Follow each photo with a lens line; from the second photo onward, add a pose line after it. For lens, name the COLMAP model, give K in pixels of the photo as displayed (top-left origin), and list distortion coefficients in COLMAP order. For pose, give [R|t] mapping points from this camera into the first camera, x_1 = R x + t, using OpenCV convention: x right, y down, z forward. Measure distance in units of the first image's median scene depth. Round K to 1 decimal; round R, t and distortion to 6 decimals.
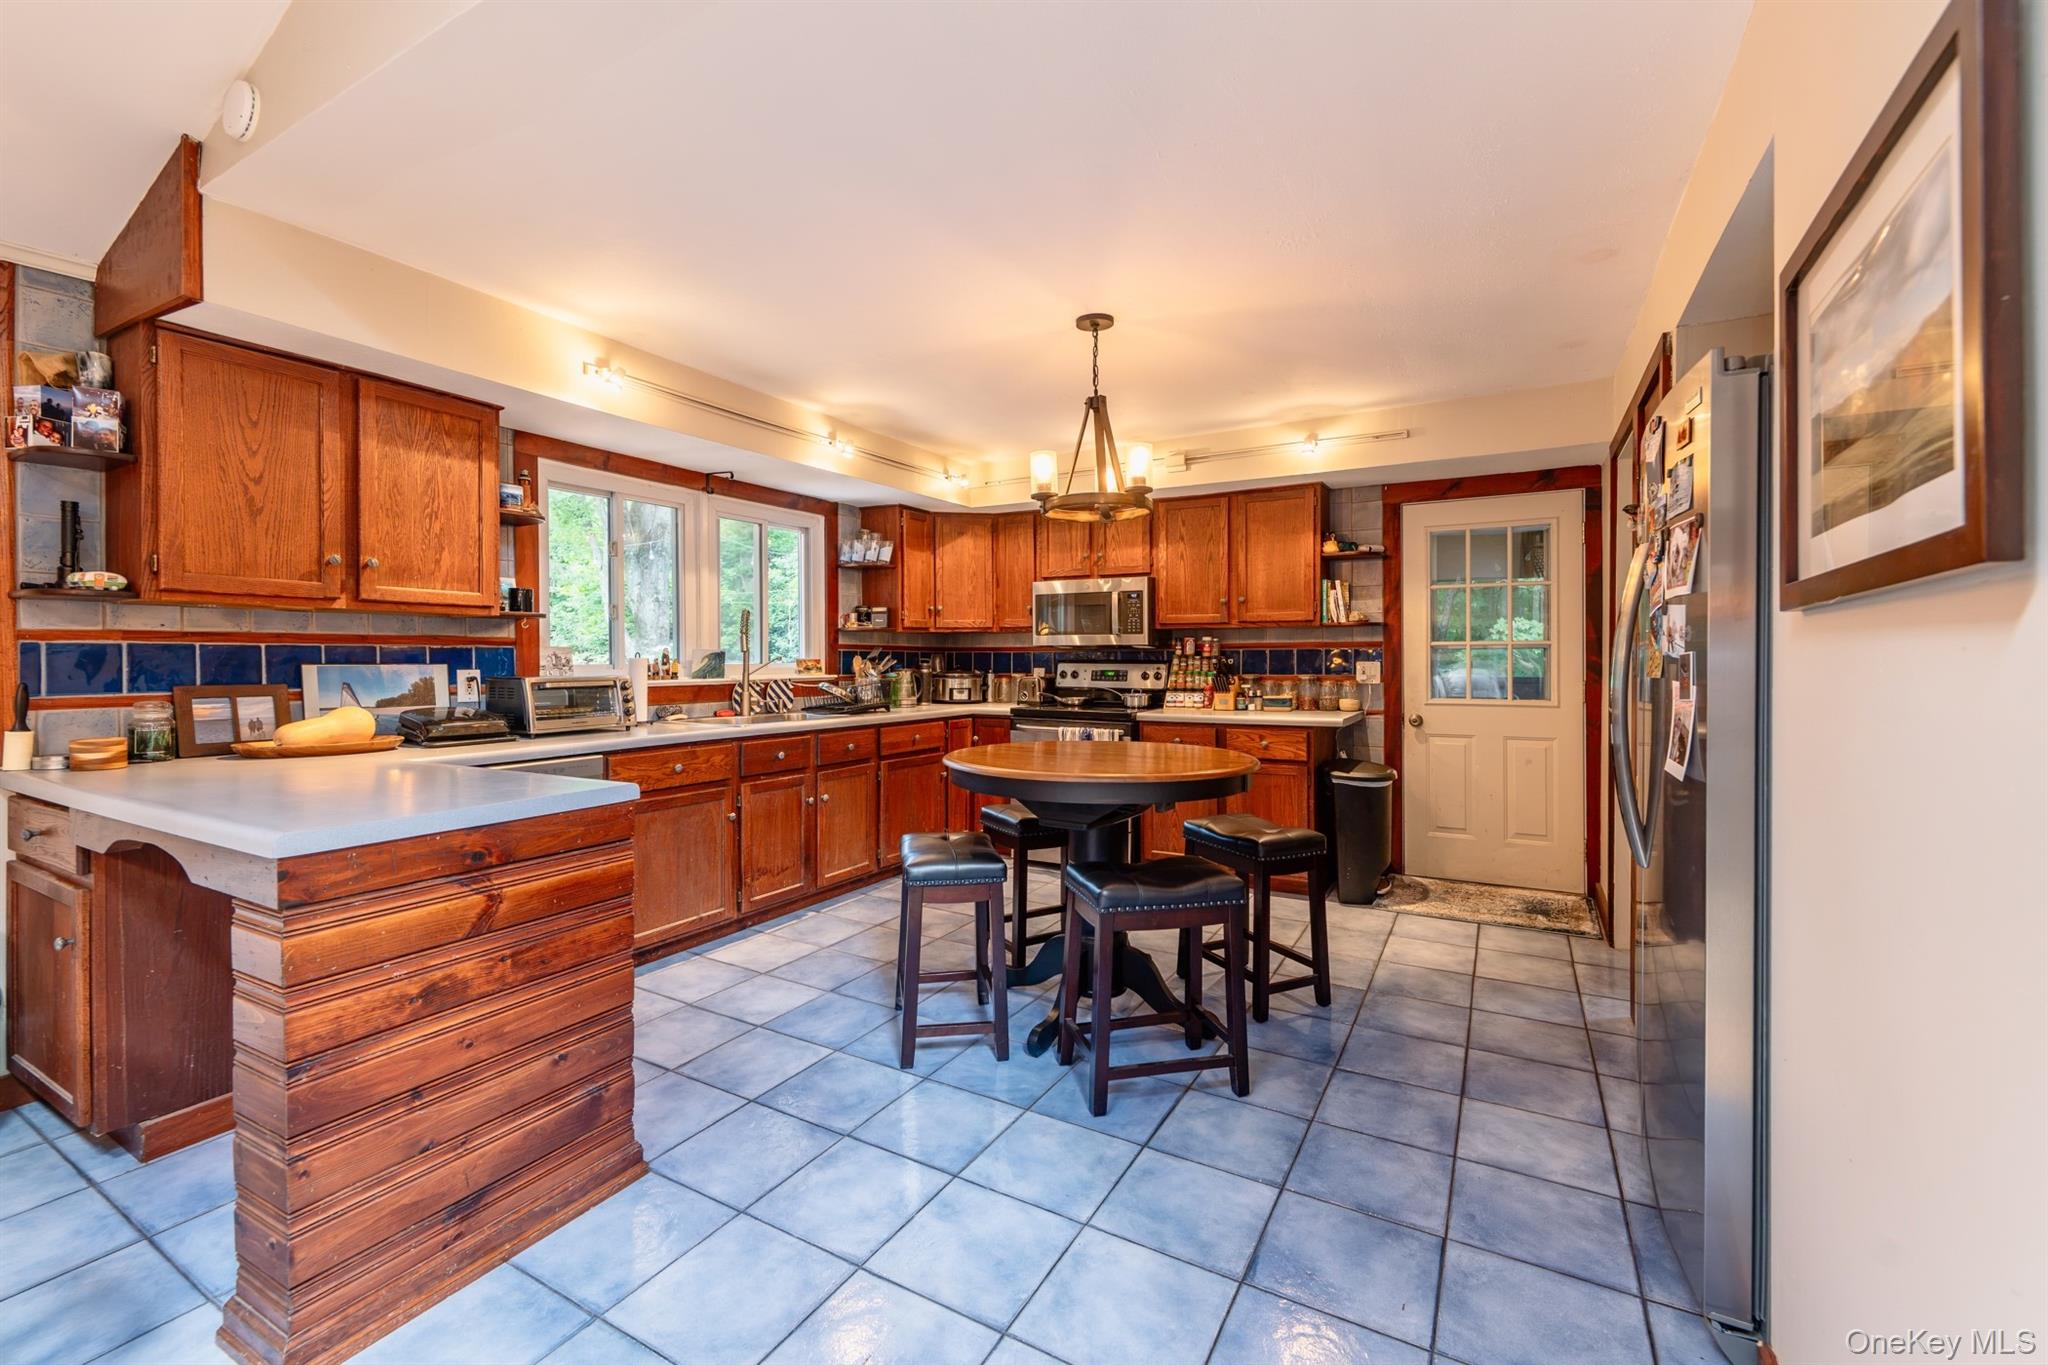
lens RADIAL K [[840.8, 0, 999.9], [0, 840.8, 664.7], [0, 0, 1]] dist [0.013395, -0.004844]
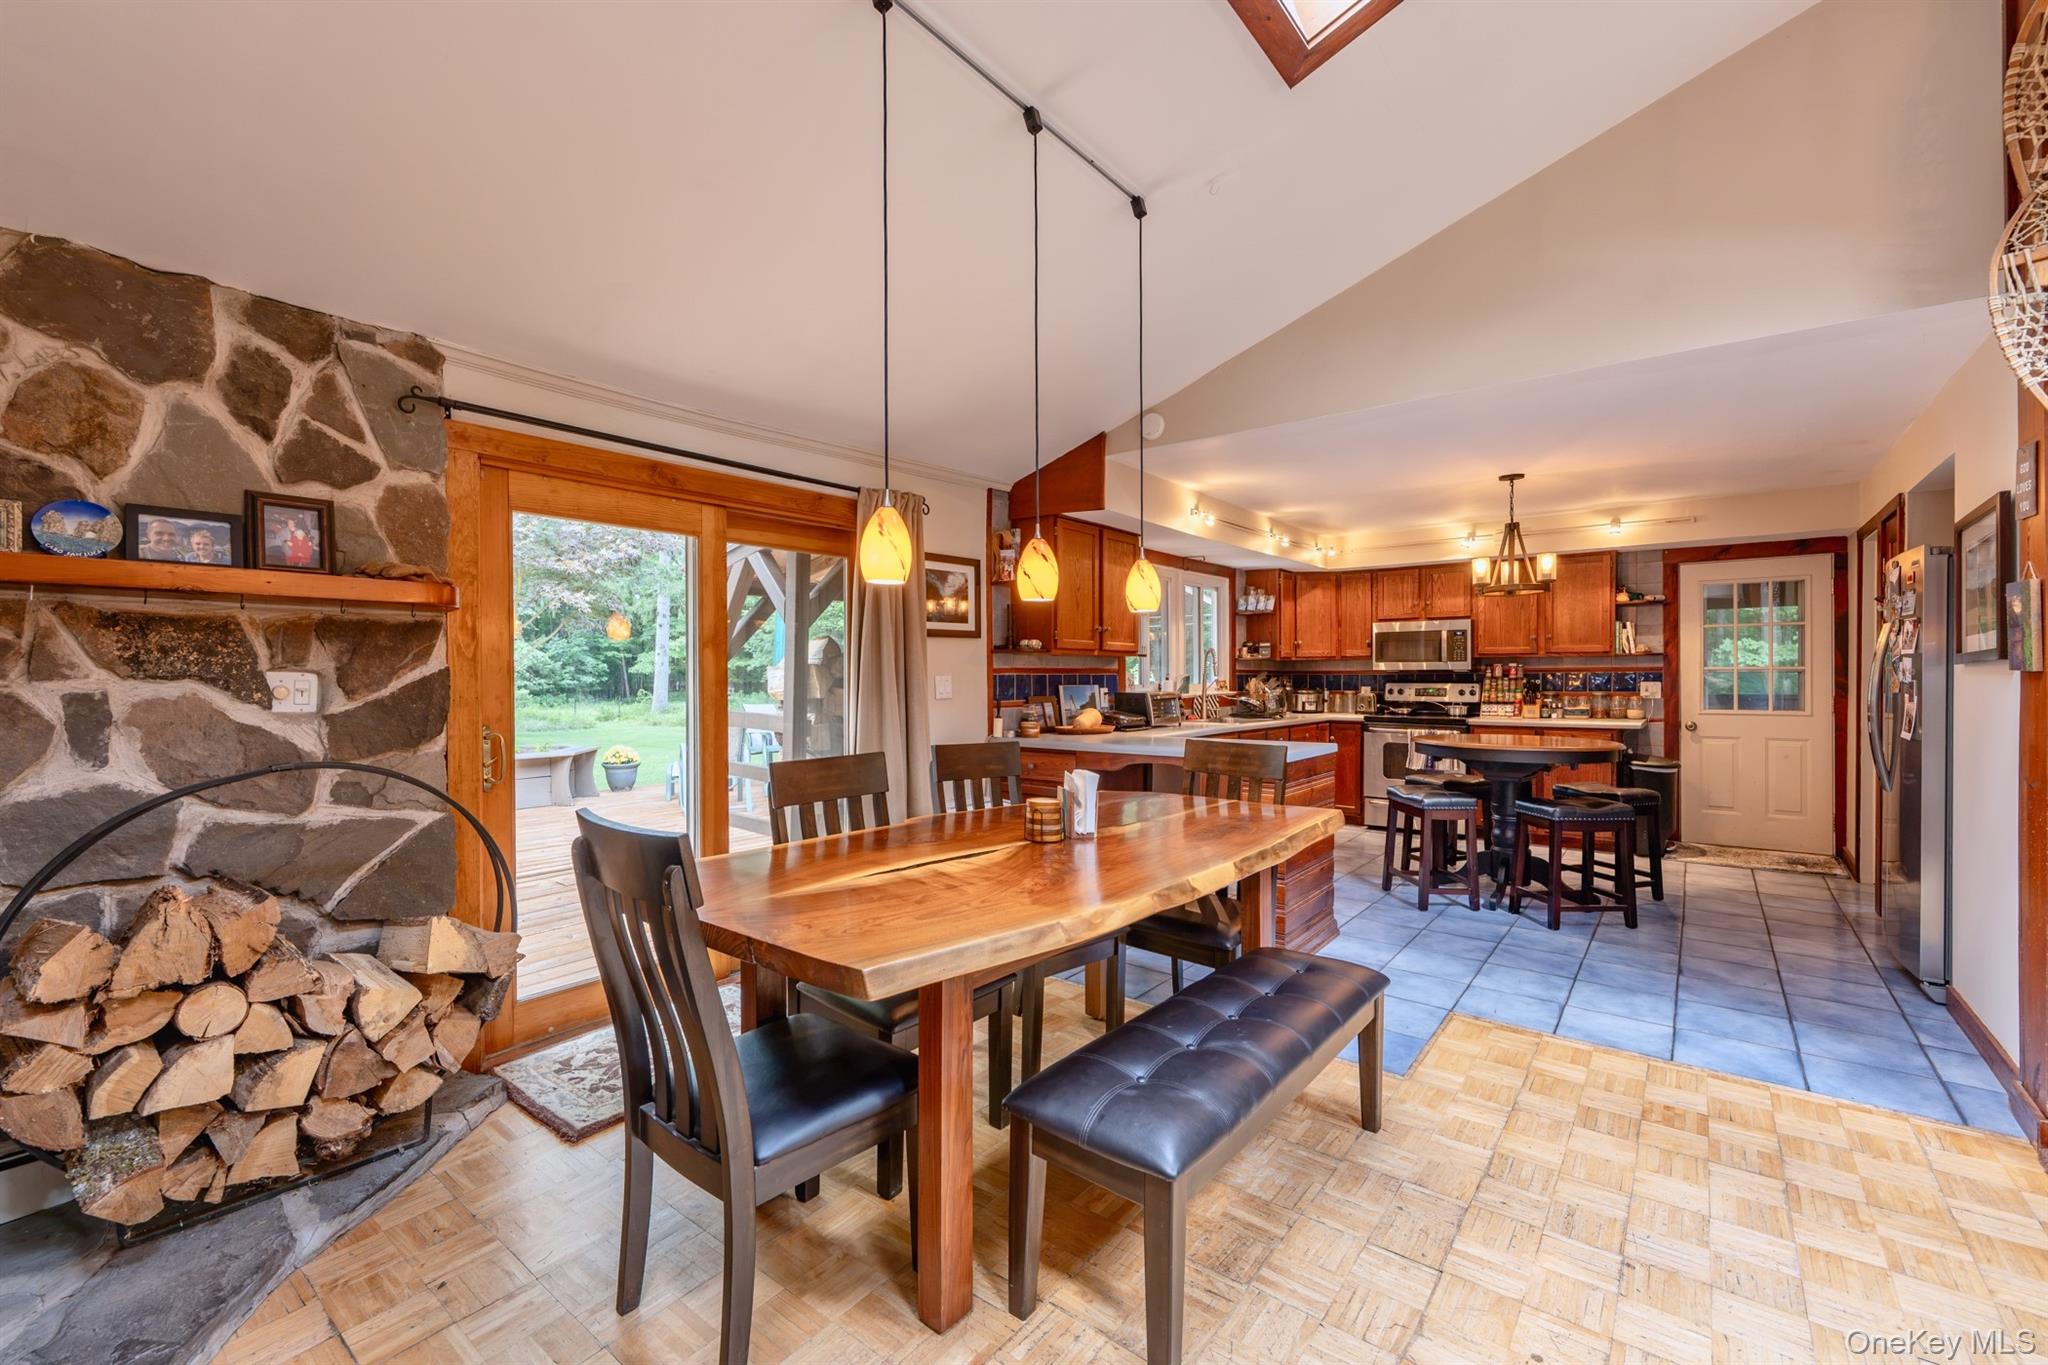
lens RADIAL K [[840.8, 0, 1022.8], [0, 840.8, 682.7], [0, 0, 1]] dist [0.013395, -0.004844]
pose [[0.990552, 0.000653, -0.137138, -0.390309], [-0.000541, 0.999999, 0.000858, -0.003365], [0.137138, -0.000775, 0.990552, -0.498297]]
